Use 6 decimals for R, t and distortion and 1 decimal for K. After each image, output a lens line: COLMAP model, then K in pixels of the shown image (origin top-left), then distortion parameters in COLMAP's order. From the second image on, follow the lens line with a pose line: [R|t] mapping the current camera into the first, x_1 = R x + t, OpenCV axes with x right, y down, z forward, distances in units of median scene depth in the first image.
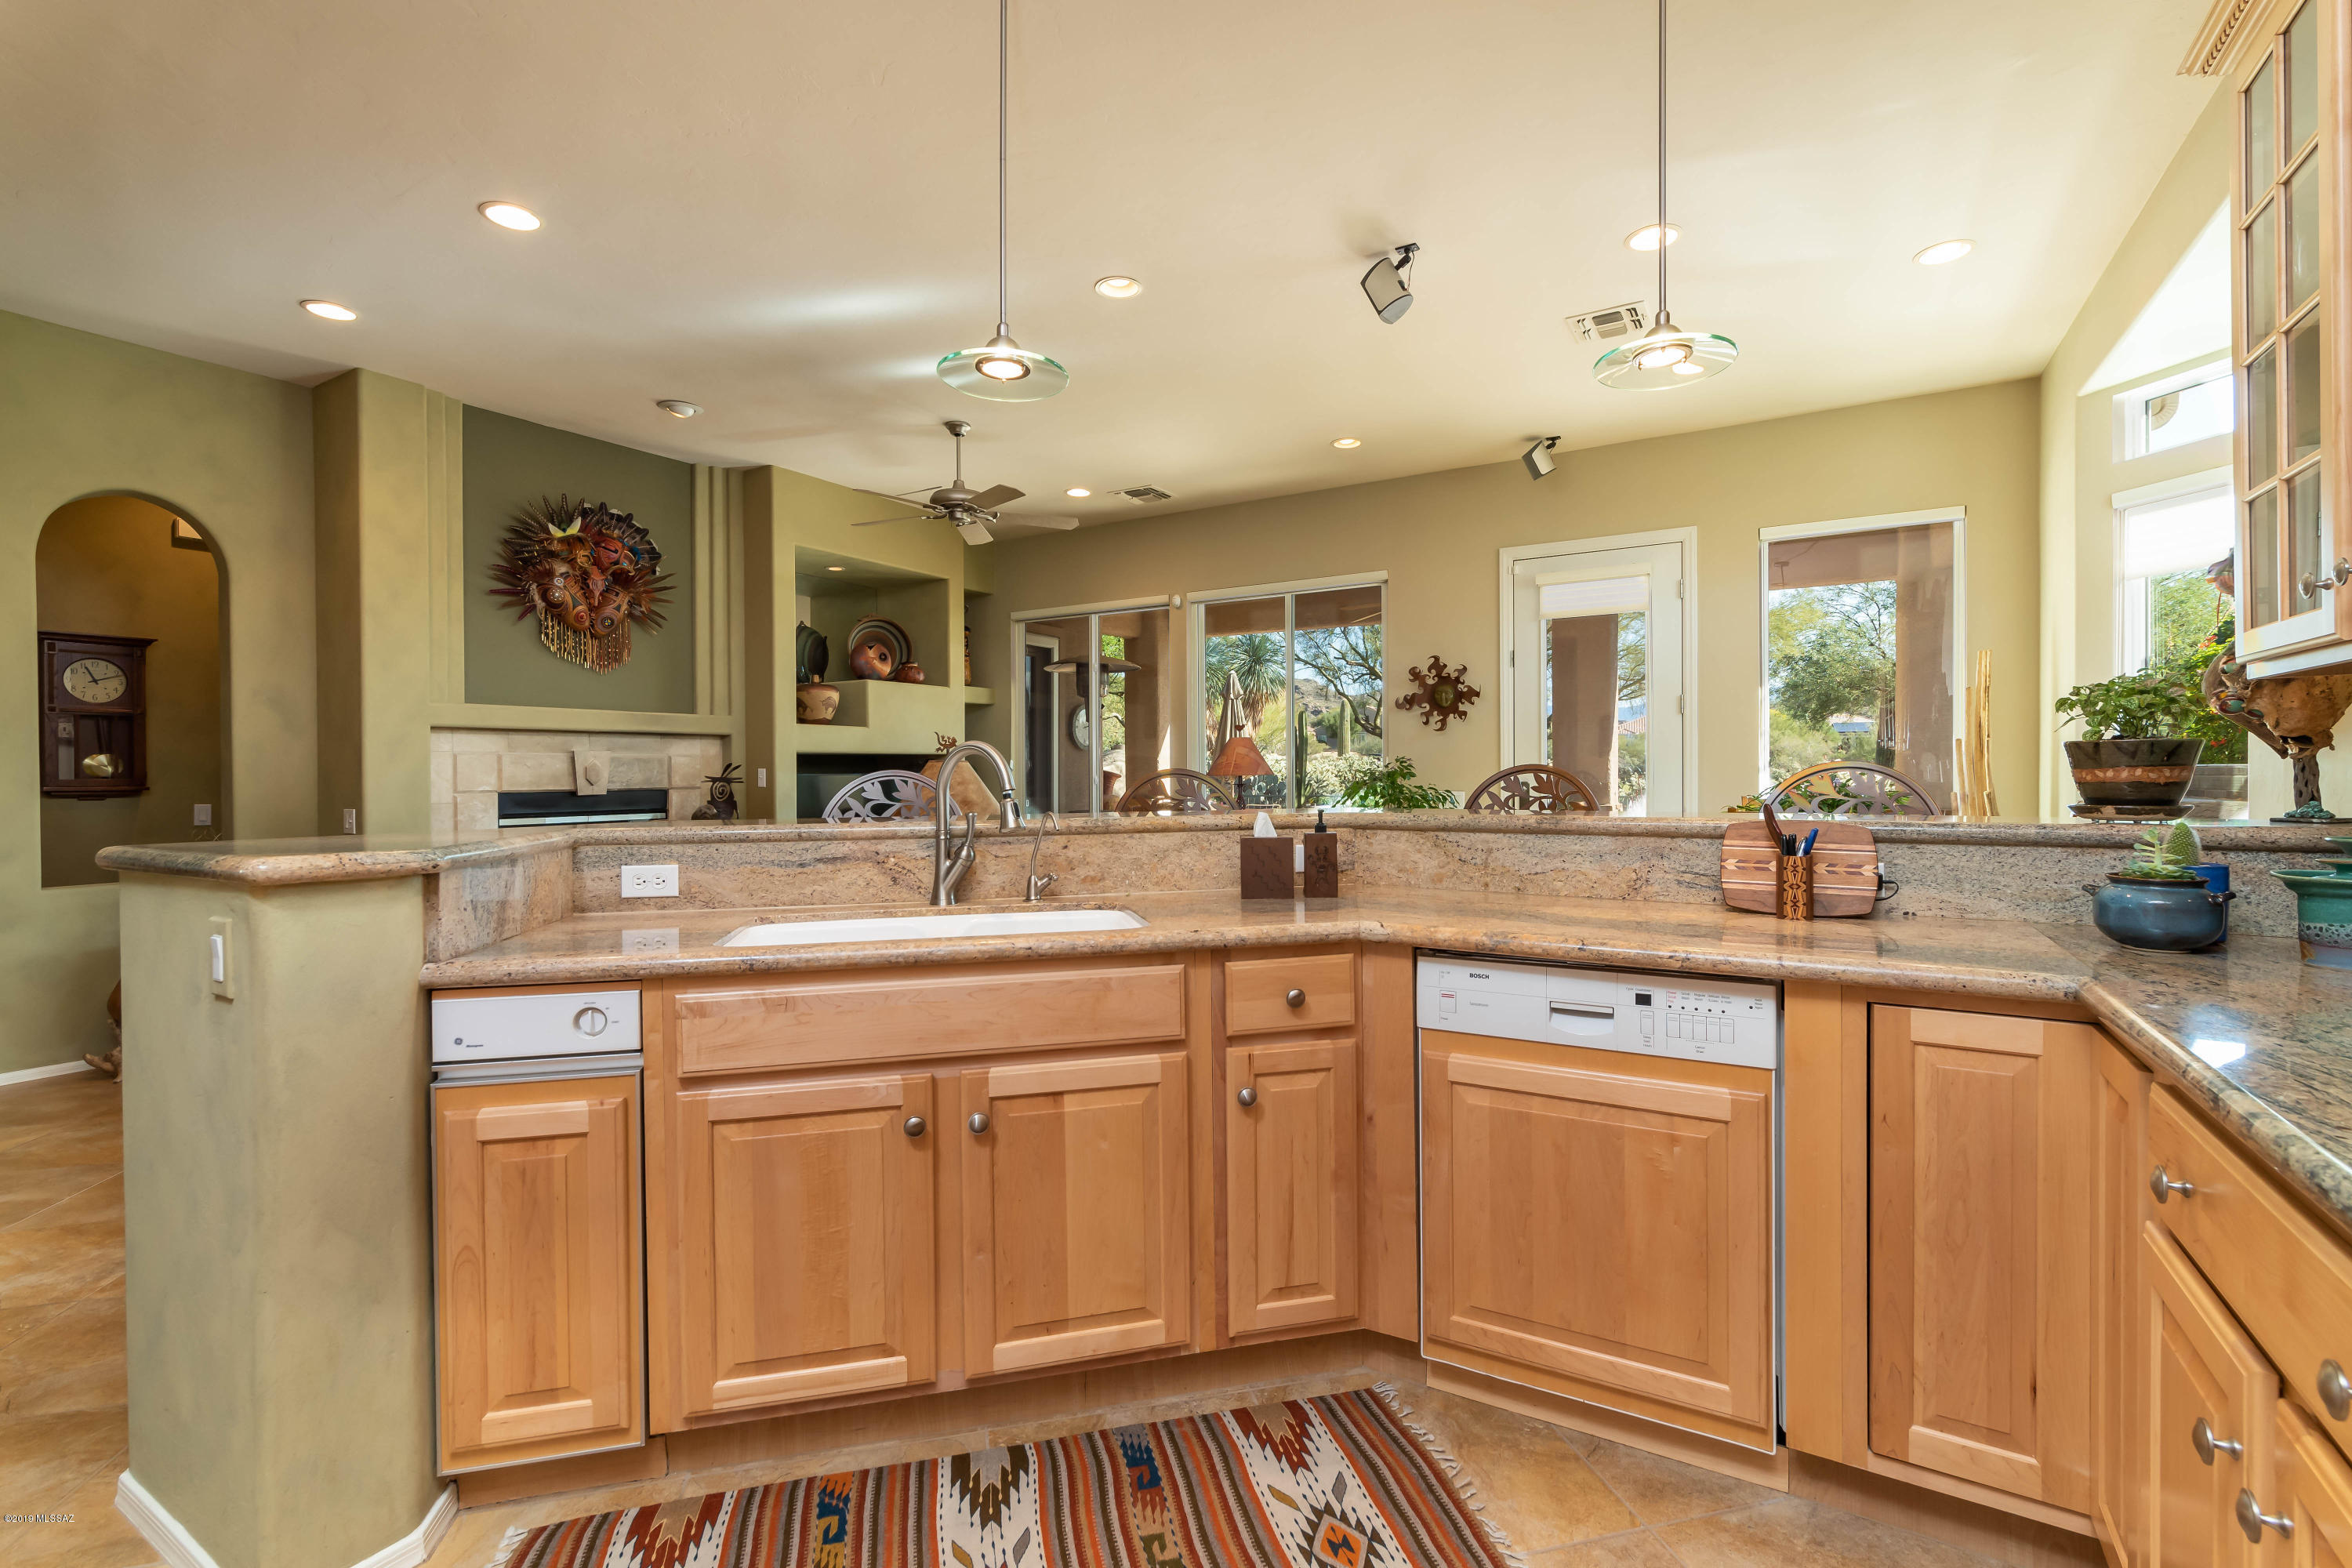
lens RADIAL K [[1021.8, 0, 1173.0], [0, 1021.8, 784.8], [0, 0, 1]] dist [-0.008138, 0.004007]
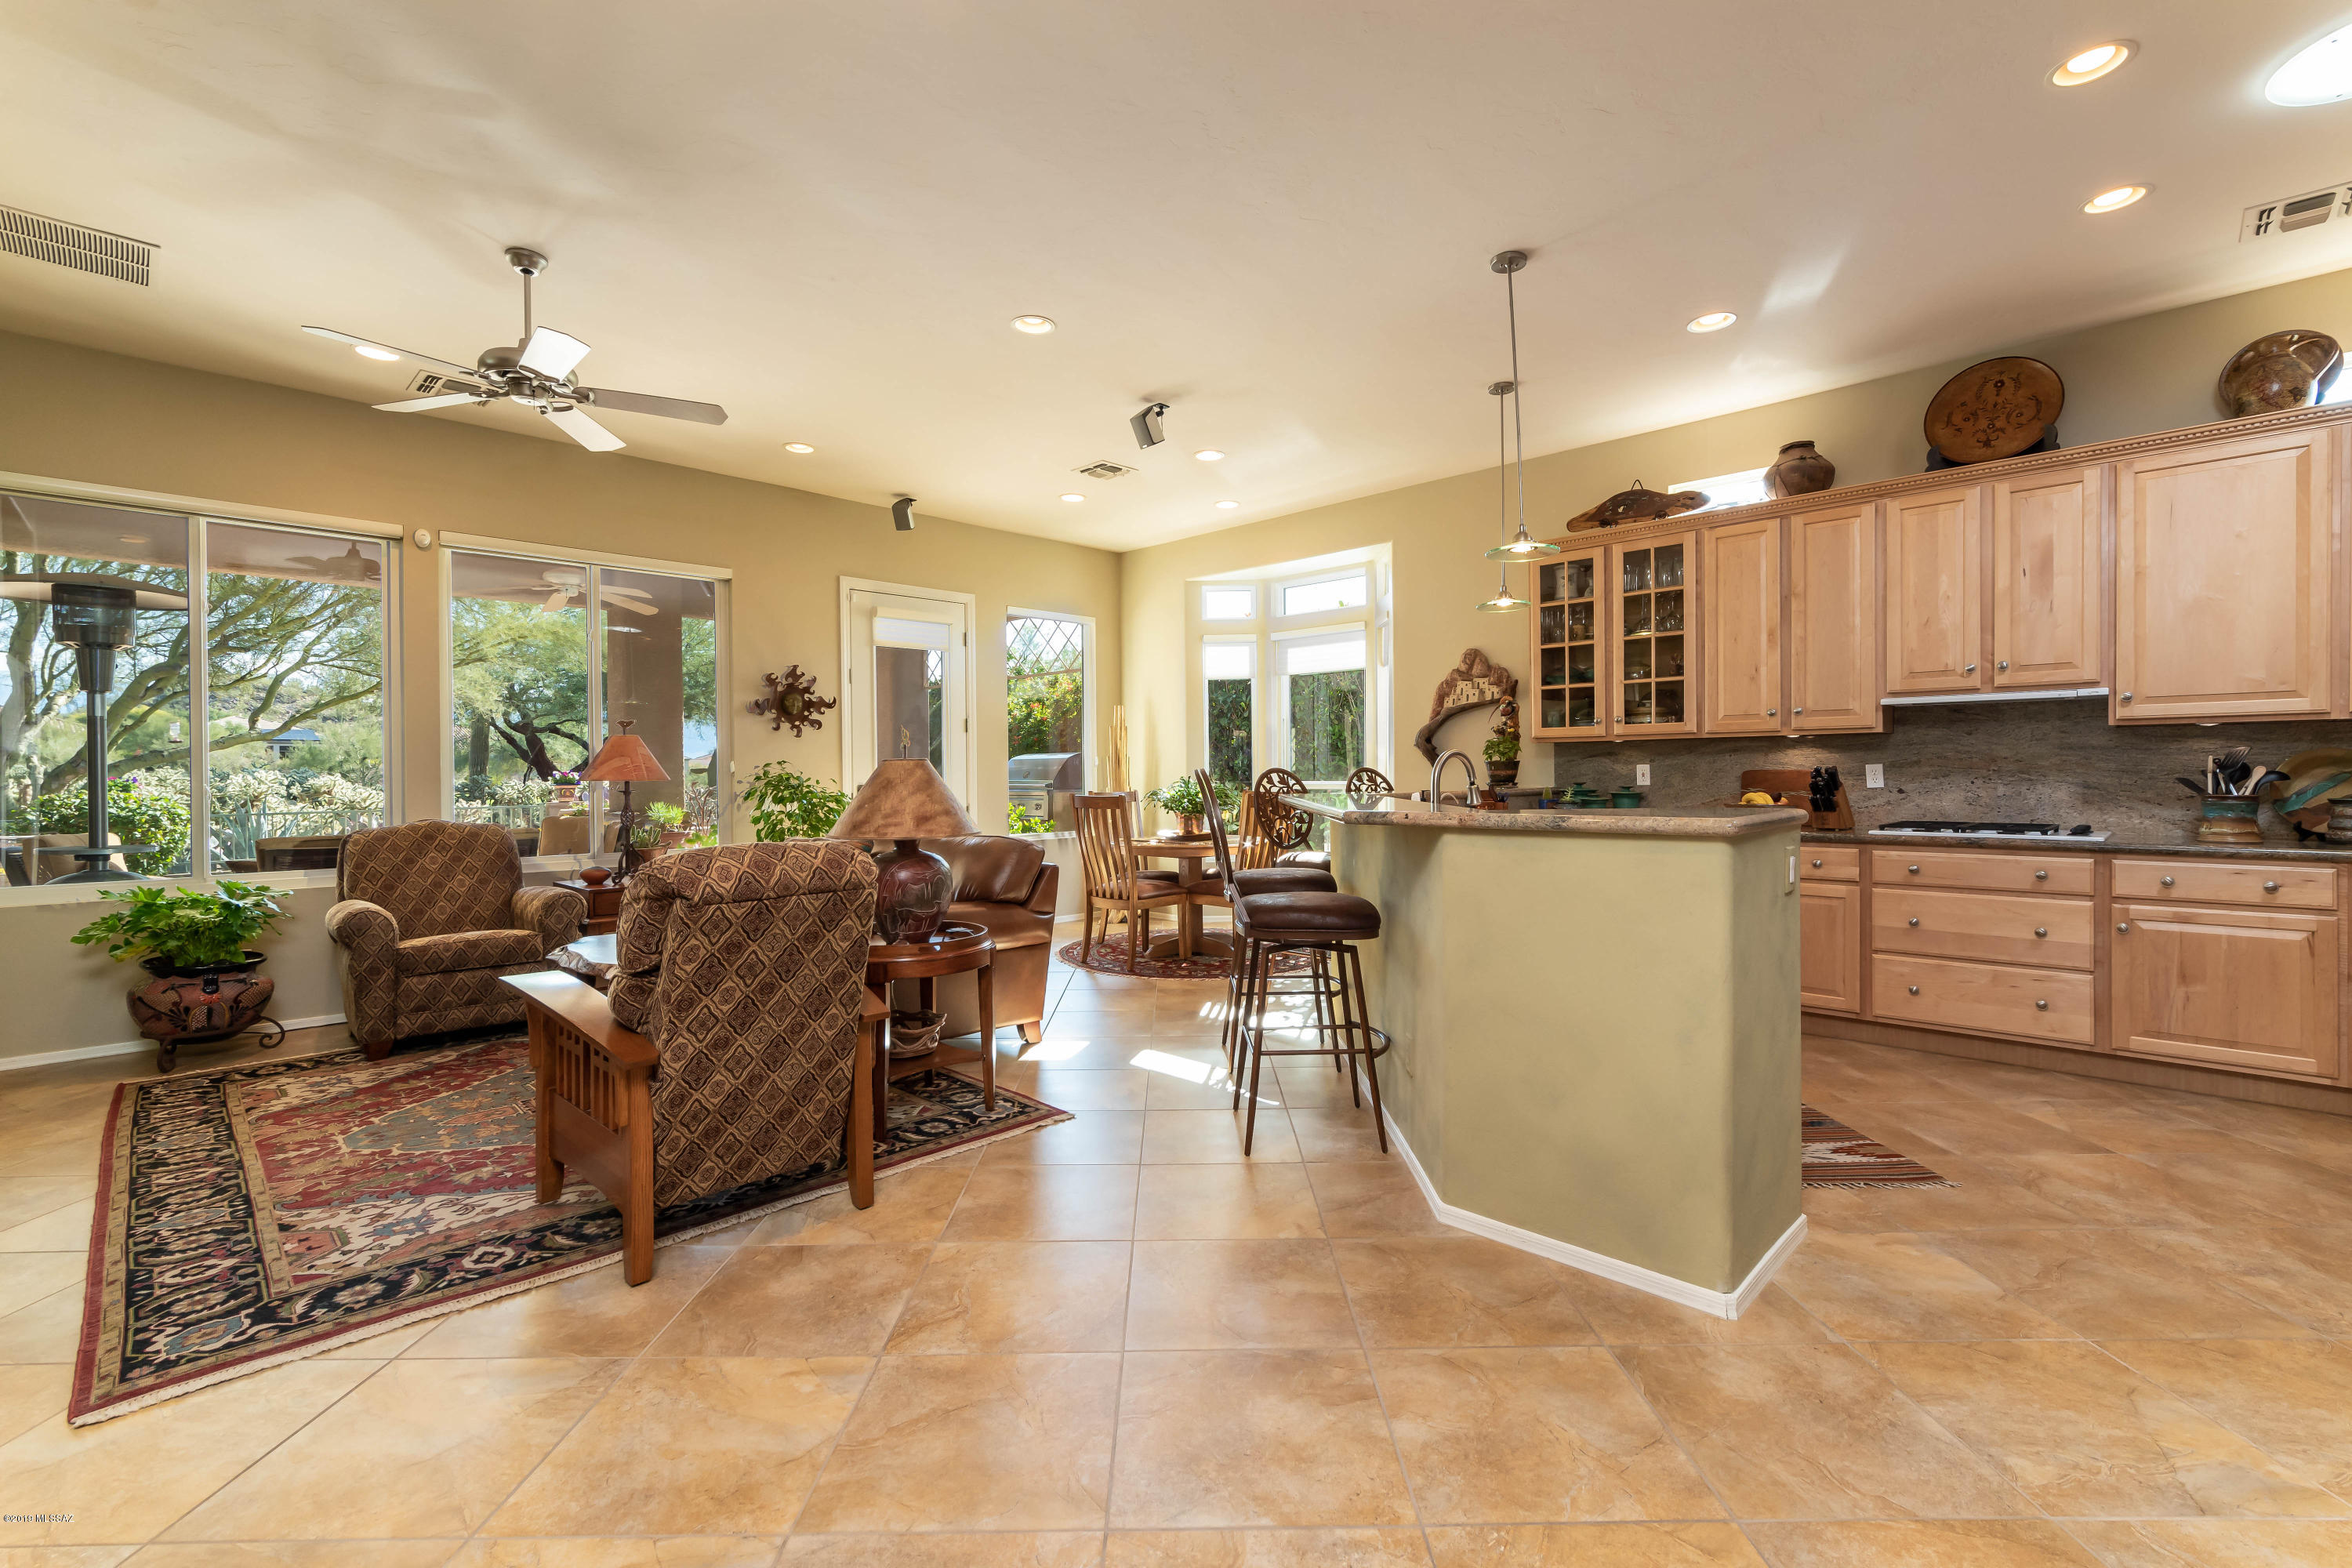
lens RADIAL K [[1021.8, 0, 1183.1], [0, 1021.8, 781.4], [0, 0, 1]] dist [-0.008138, 0.004007]
pose [[0.223570, -0.002127, 0.974685, -0.759123], [0.018405, 0.999829, -0.002040, 0.001787], [-0.974514, 0.018395, 0.223571, 0.435147]]
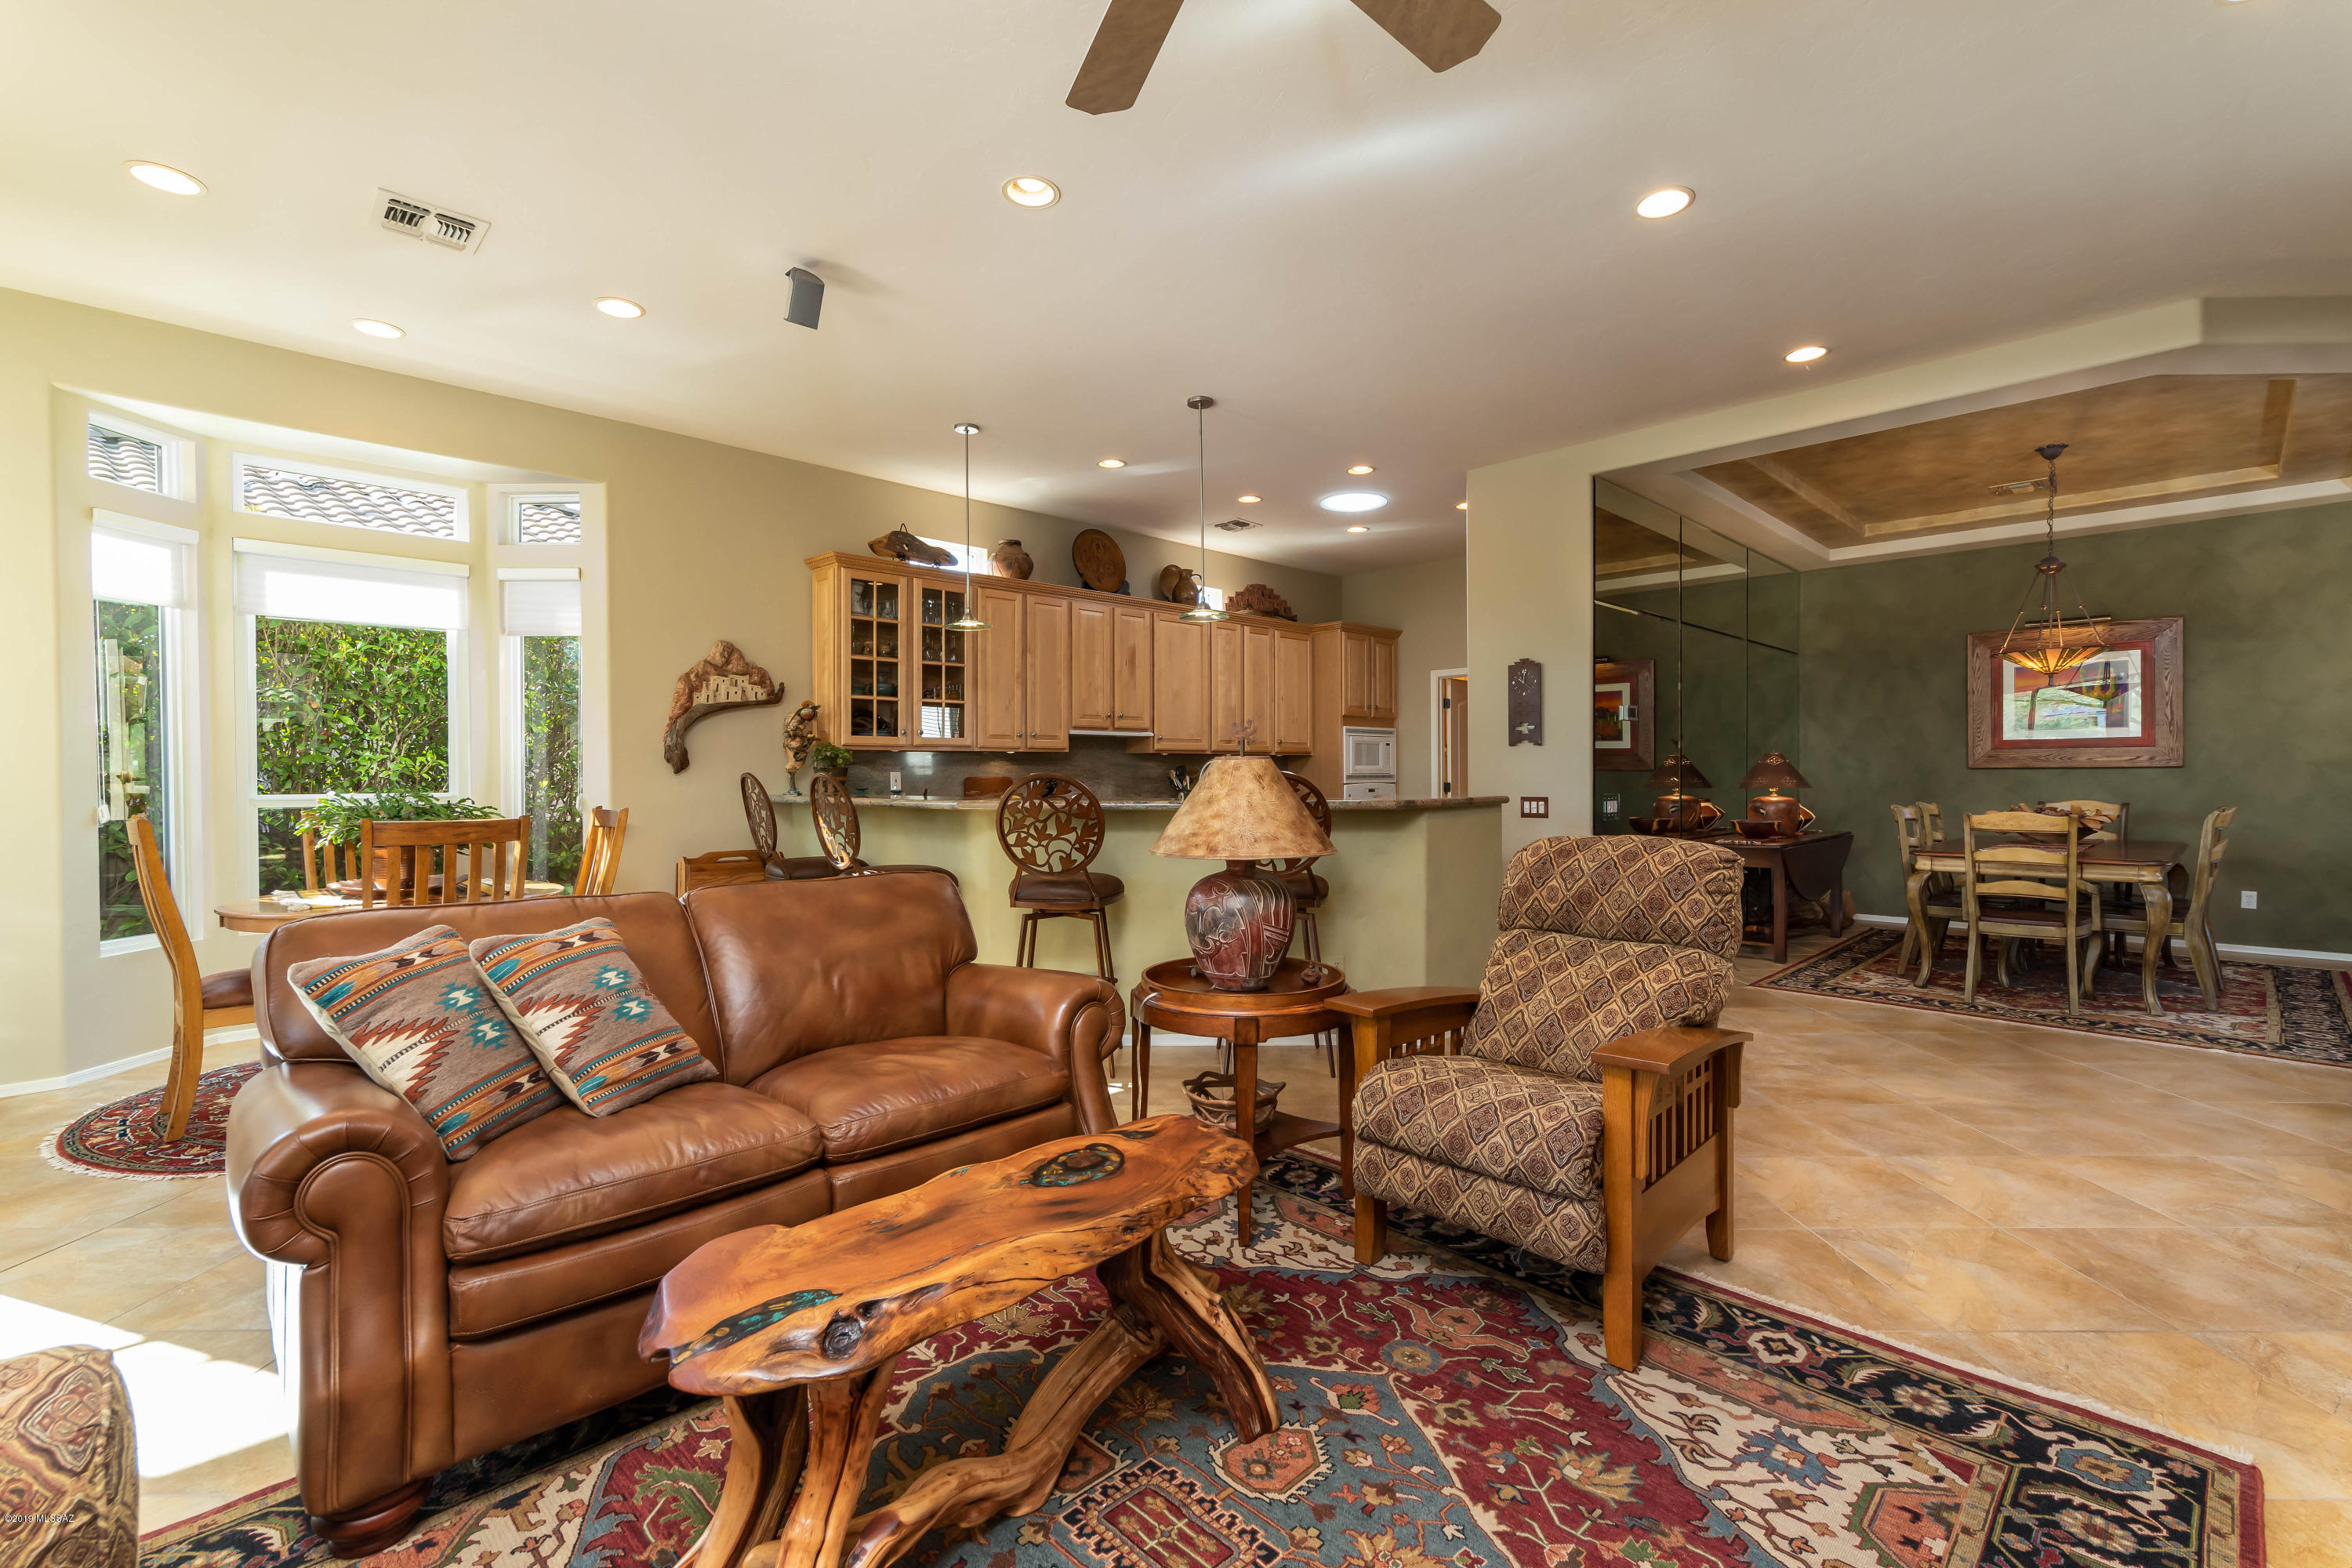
lens RADIAL K [[1021.8, 0, 1191.3], [0, 1021.8, 778.5], [0, 0, 1]] dist [-0.008138, 0.004007]
pose [[-0.971358, 0.011085, 0.237360, -0.262869], [0.015263, 0.999759, 0.015772, -0.014438], [-0.237128, 0.018943, -0.971294, 1.265616]]
